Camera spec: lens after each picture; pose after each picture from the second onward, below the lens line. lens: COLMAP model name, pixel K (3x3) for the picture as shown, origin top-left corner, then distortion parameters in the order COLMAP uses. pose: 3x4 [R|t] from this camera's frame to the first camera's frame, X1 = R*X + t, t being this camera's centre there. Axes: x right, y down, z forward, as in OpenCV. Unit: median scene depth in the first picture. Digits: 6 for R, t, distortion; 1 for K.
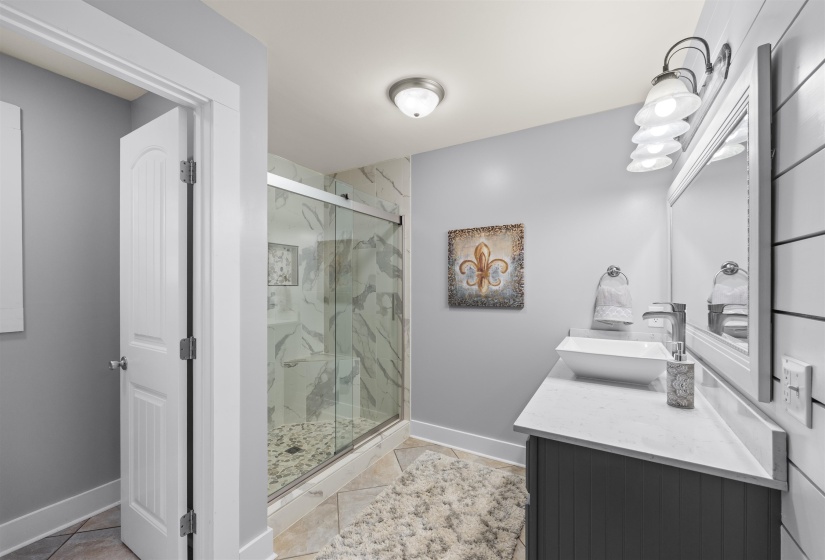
lens RADIAL K [[331.2, 0, 412.6], [0, 331.2, 283.8], [0, 0, 1]] dist [0.004543, 0.000475]
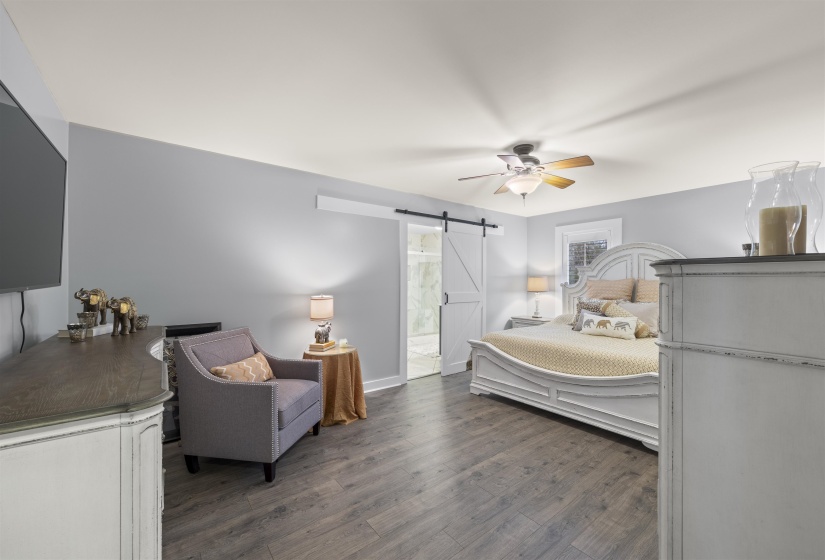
lens RADIAL K [[331.2, 0, 414.2], [0, 331.2, 278.7], [0, 0, 1]] dist [0.004543, 0.000475]
pose [[0.928305, 0.002561, -0.371810, 0.625069], [-0.001738, 0.999995, 0.002547, -0.015486], [0.371815, -0.001718, 0.928305, -1.341353]]
